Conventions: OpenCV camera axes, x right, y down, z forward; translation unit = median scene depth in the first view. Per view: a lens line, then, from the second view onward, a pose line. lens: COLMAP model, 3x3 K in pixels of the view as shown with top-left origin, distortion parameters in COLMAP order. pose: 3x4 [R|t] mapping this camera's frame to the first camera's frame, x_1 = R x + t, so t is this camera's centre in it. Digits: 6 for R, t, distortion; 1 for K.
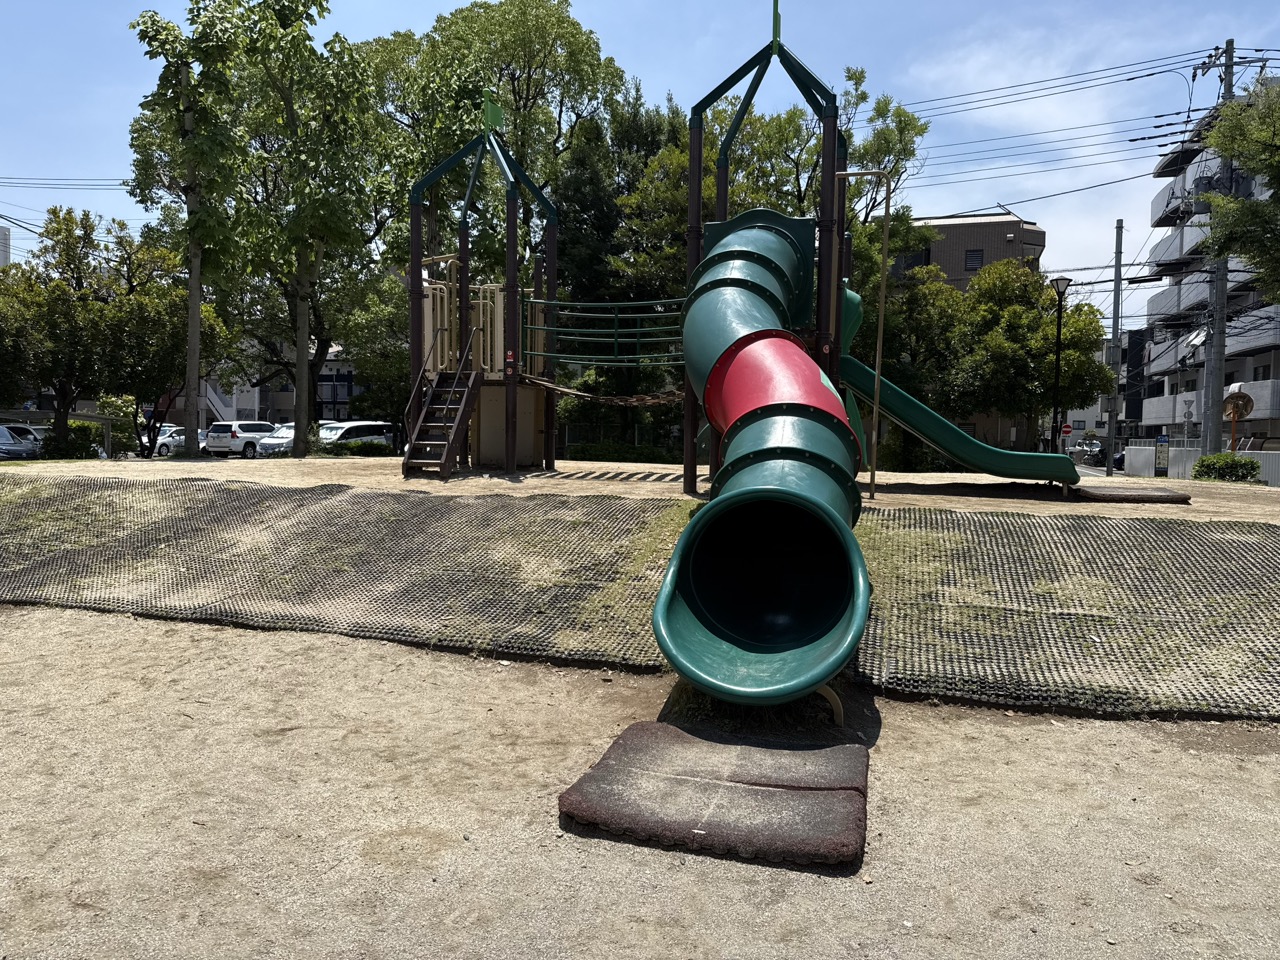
lens RADIAL K [[889.6, 0, 640.0], [0, 889.6, 480.0], [0, 0, 1]] dist [0.121391, -0.000292]
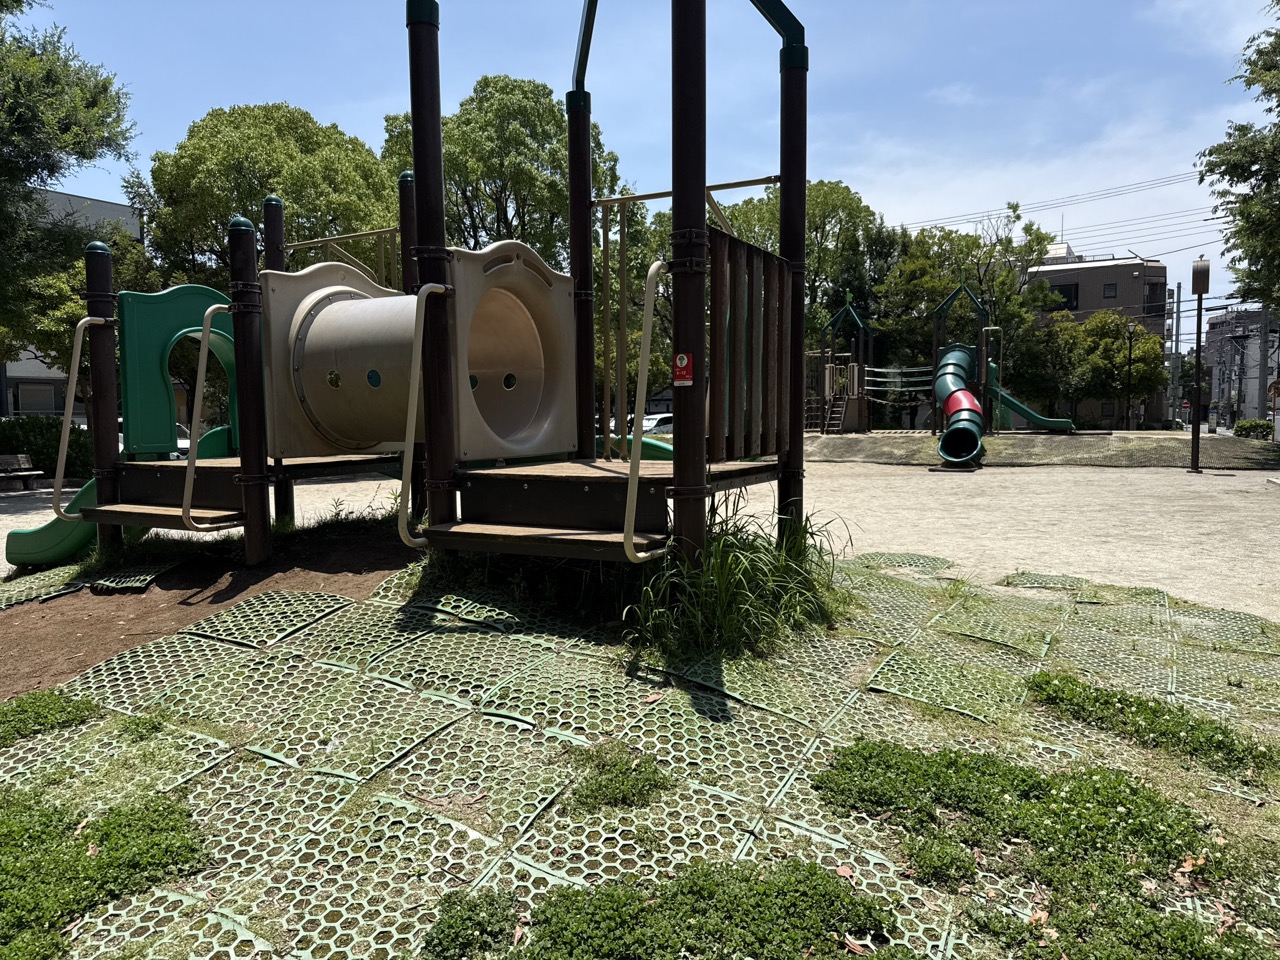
lens RADIAL K [[871.4, 0, 637.2], [0, 871.4, 509.1], [0, 0, 1]] dist [0.005438, 0.000348]
pose [[0.977175, -0.005170, -0.212371, -0.124170], [0.015901, 0.998679, 0.048856, 0.042755], [0.211838, -0.051118, 0.975967, -0.874423]]
